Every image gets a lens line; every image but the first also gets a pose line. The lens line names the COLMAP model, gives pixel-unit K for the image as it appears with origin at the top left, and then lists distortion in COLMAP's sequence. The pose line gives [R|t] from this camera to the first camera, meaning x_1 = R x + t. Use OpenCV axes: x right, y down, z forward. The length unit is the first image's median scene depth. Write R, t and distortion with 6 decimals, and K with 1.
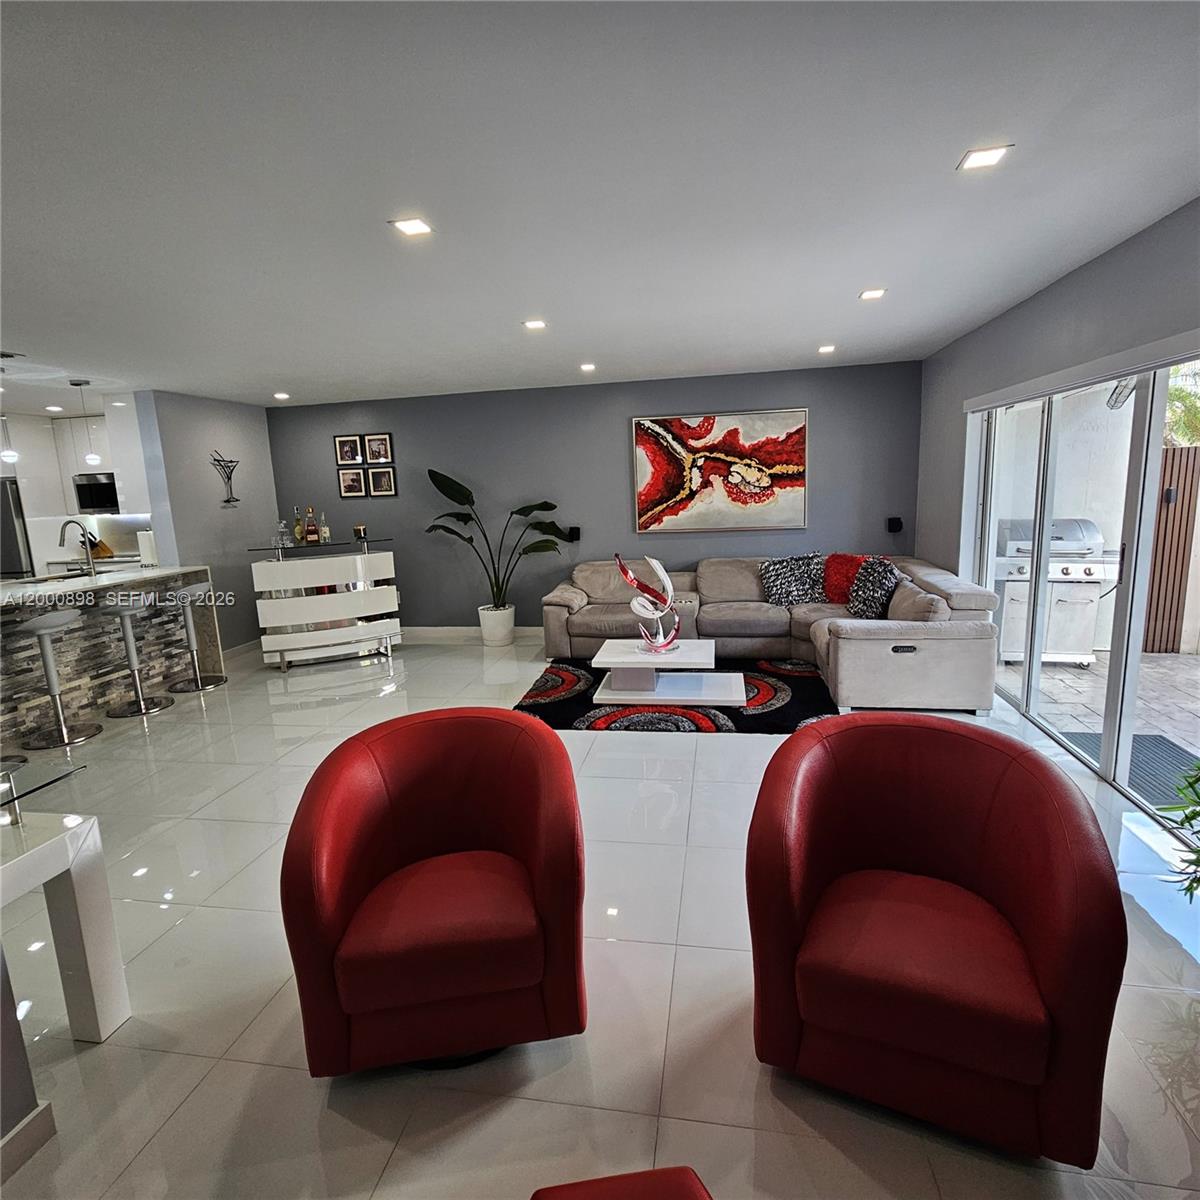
lens RADIAL K [[661.3, 0, 600.0], [0, 661.3, 600.0], [0, 0, 1]] dist [0.003957, 0.001009]
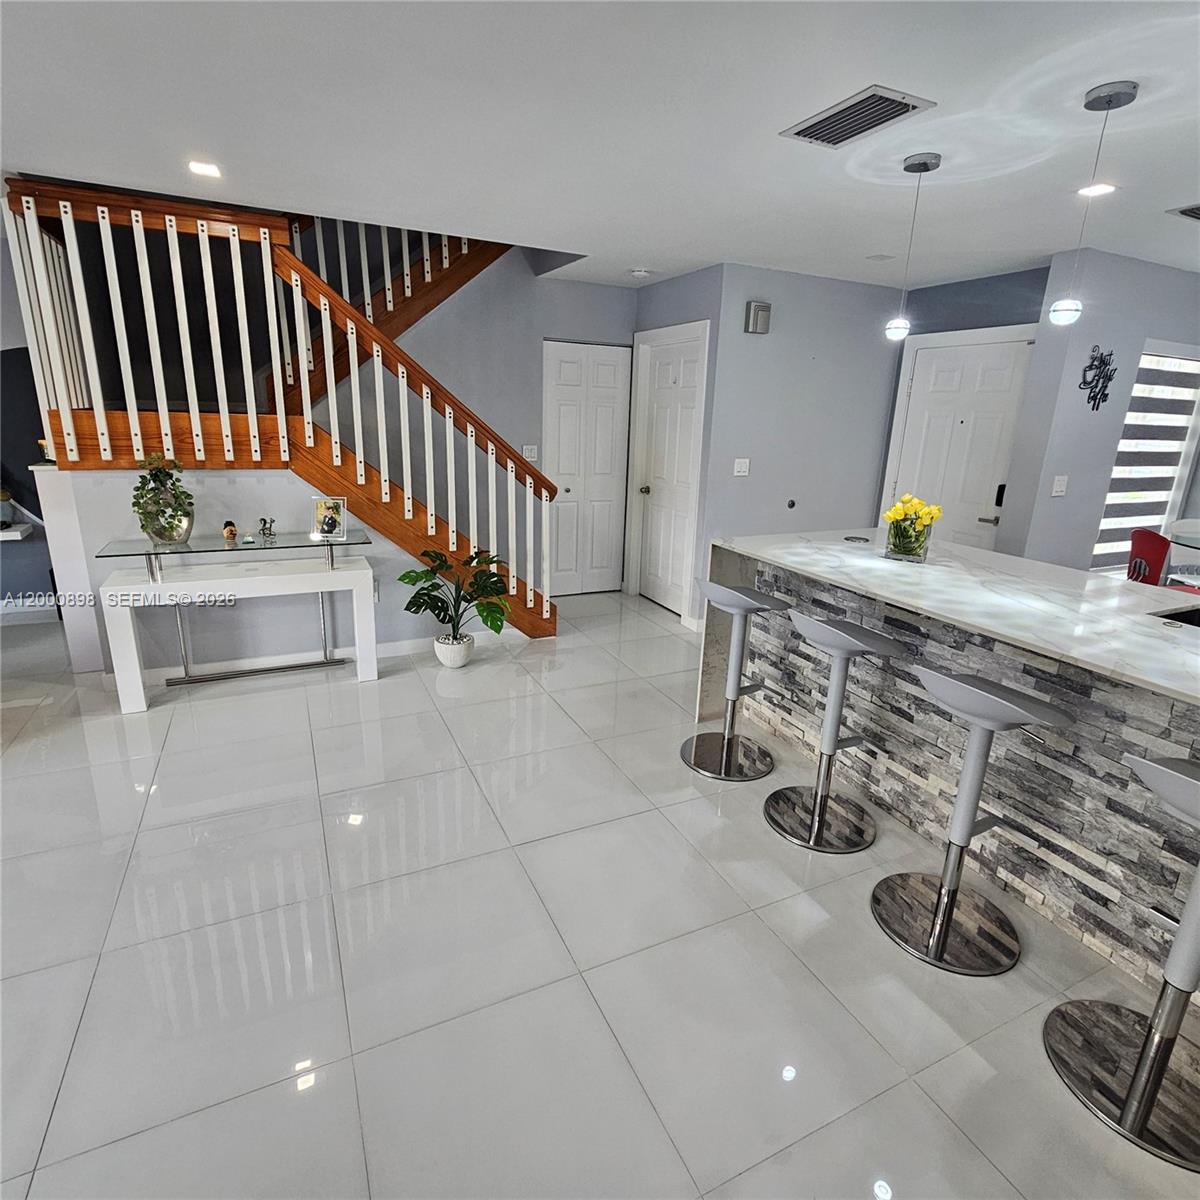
lens RADIAL K [[661.3, 0, 600.0], [0, 661.3, 600.0], [0, 0, 1]] dist [0.003957, 0.001009]
pose [[-0.808075, 0.176001, -0.562172, -0.263860], [-0.106982, 0.894609, 0.433855, -0.151372], [0.579283, 0.410730, -0.704082, 0.911145]]
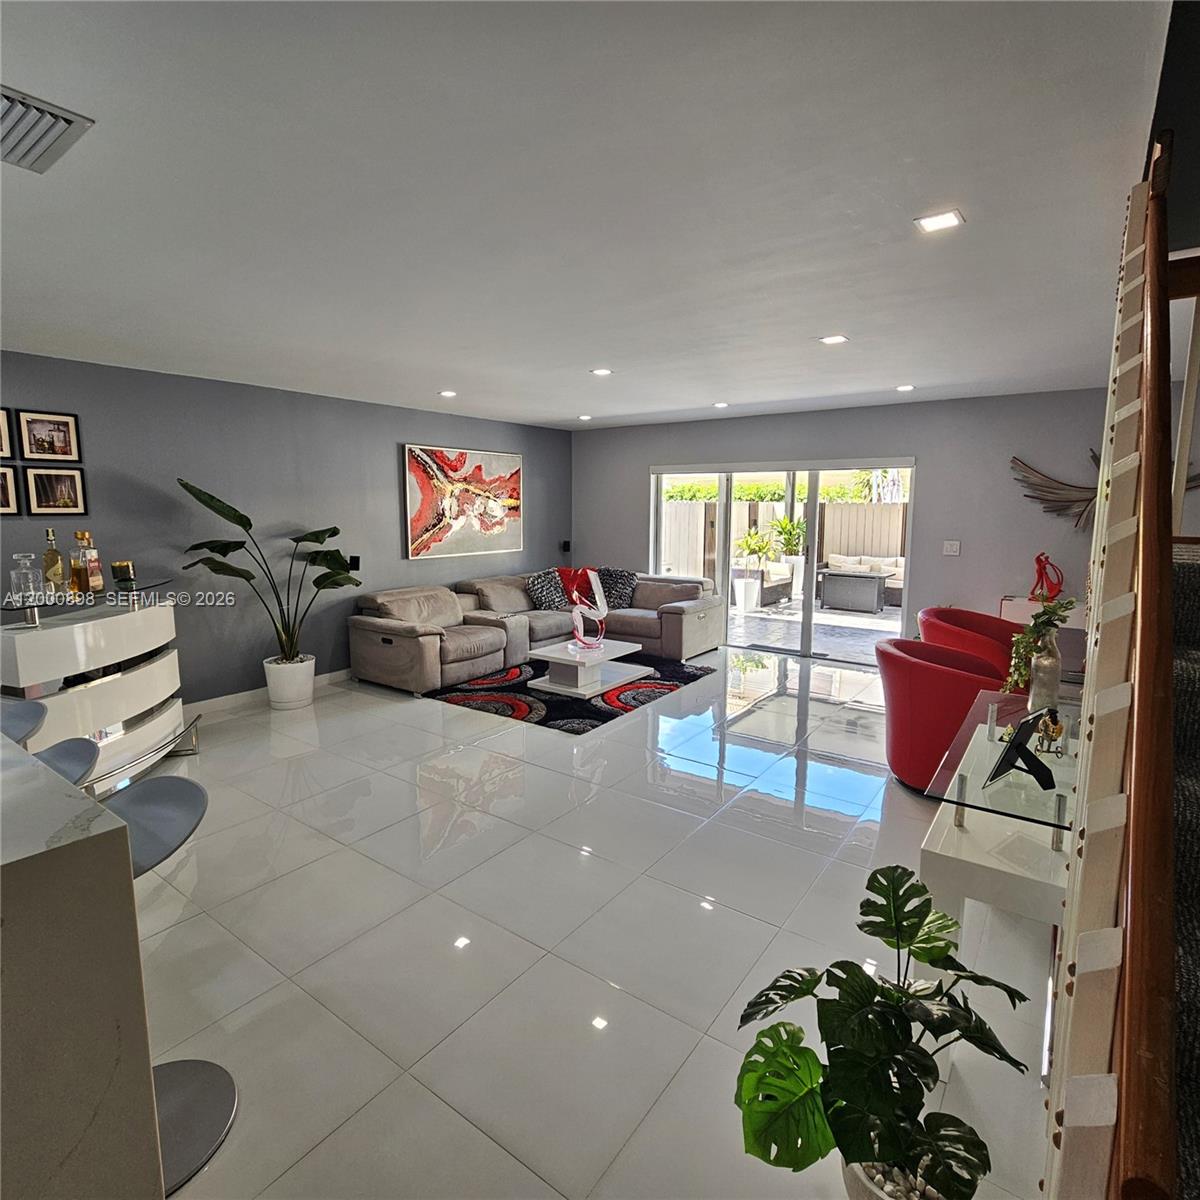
lens RADIAL K [[661.3, 0, 600.0], [0, 661.3, 600.0], [0, 0, 1]] dist [0.003957, 0.001009]
pose [[0.438157, -0.085645, 0.894809, -0.745113], [0.139646, 0.989850, 0.026362, -0.030024], [-0.887985, 0.113406, 0.445669, 0.334122]]
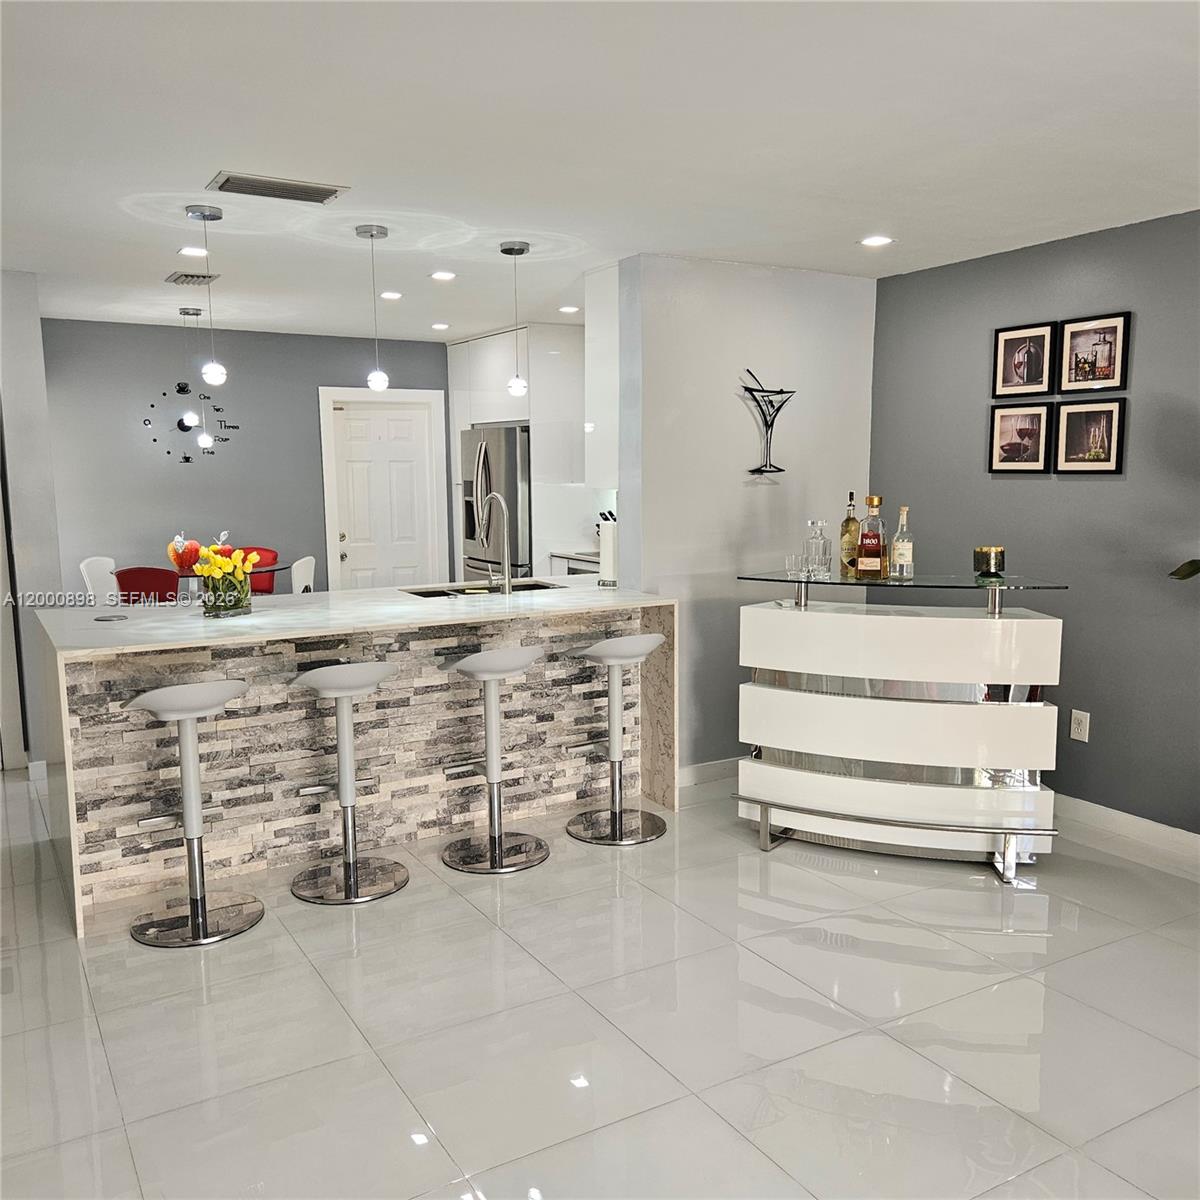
lens RADIAL K [[1070.1, 0, 595.2], [0, 1070.1, 612.1], [0, 0, 1]] dist [0.109391, -0.183816]
pose [[0.652823, 0.141163, -0.744242, -0.024543], [-0.153628, 0.986738, 0.052400, -0.071322], [0.741769, 0.080129, 0.665852, 0.395587]]
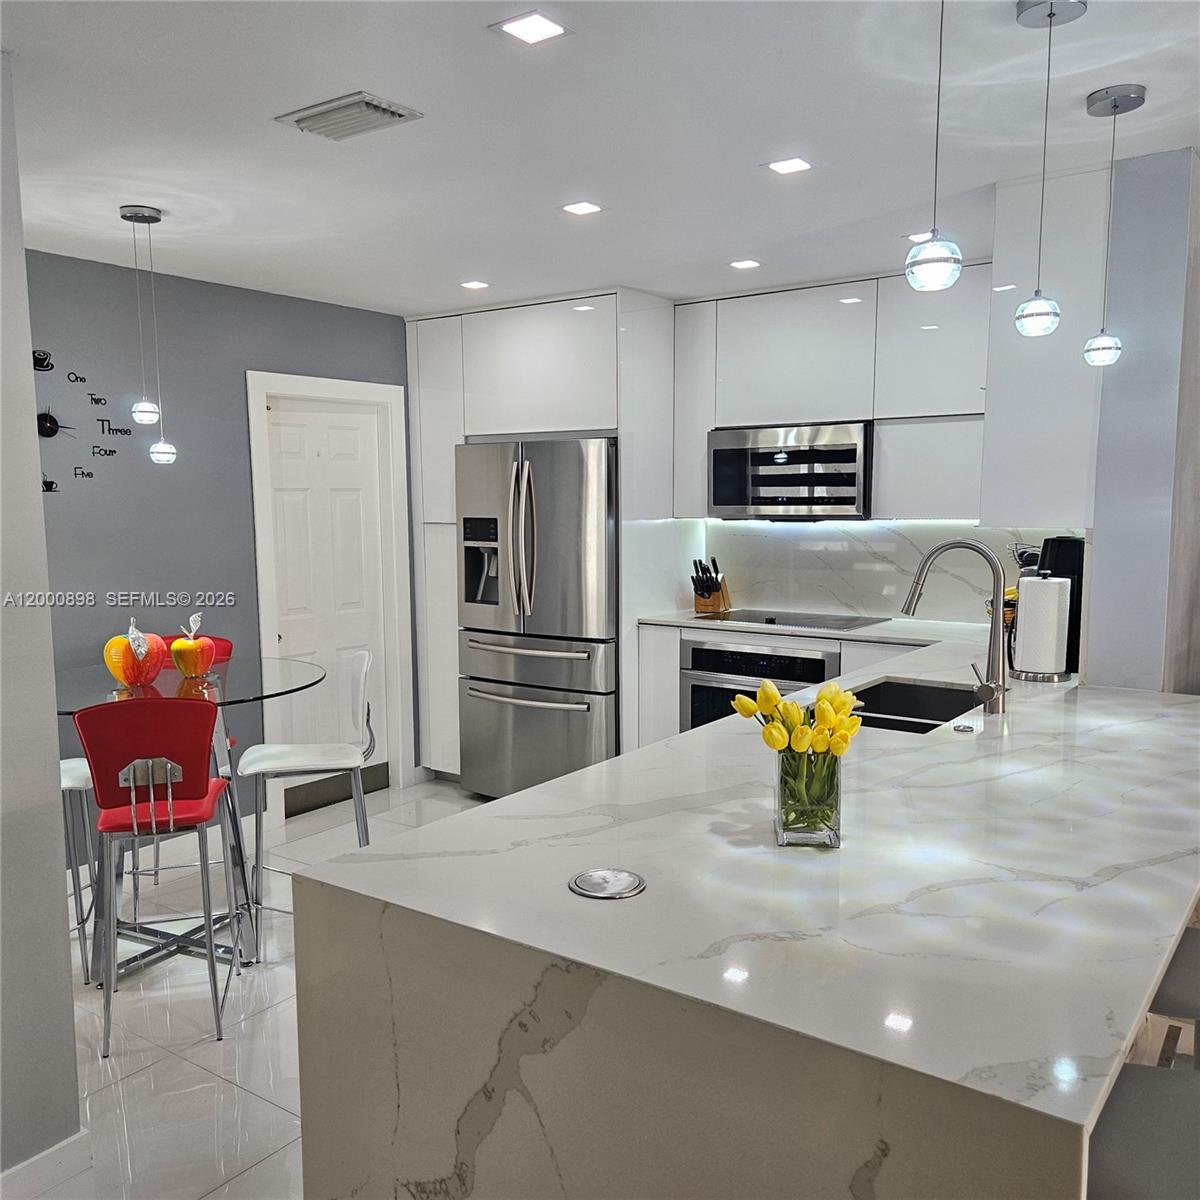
lens RADIAL K [[1070.1, 0, 595.2], [0, 1070.1, 612.1], [0, 0, 1]] dist [0.109391, -0.183816]
pose [[0.899987, 0.082457, -0.428046, -0.634696], [-0.105883, 0.993890, -0.031164, -0.042293], [0.422861, 0.073369, 0.903219, 0.381724]]
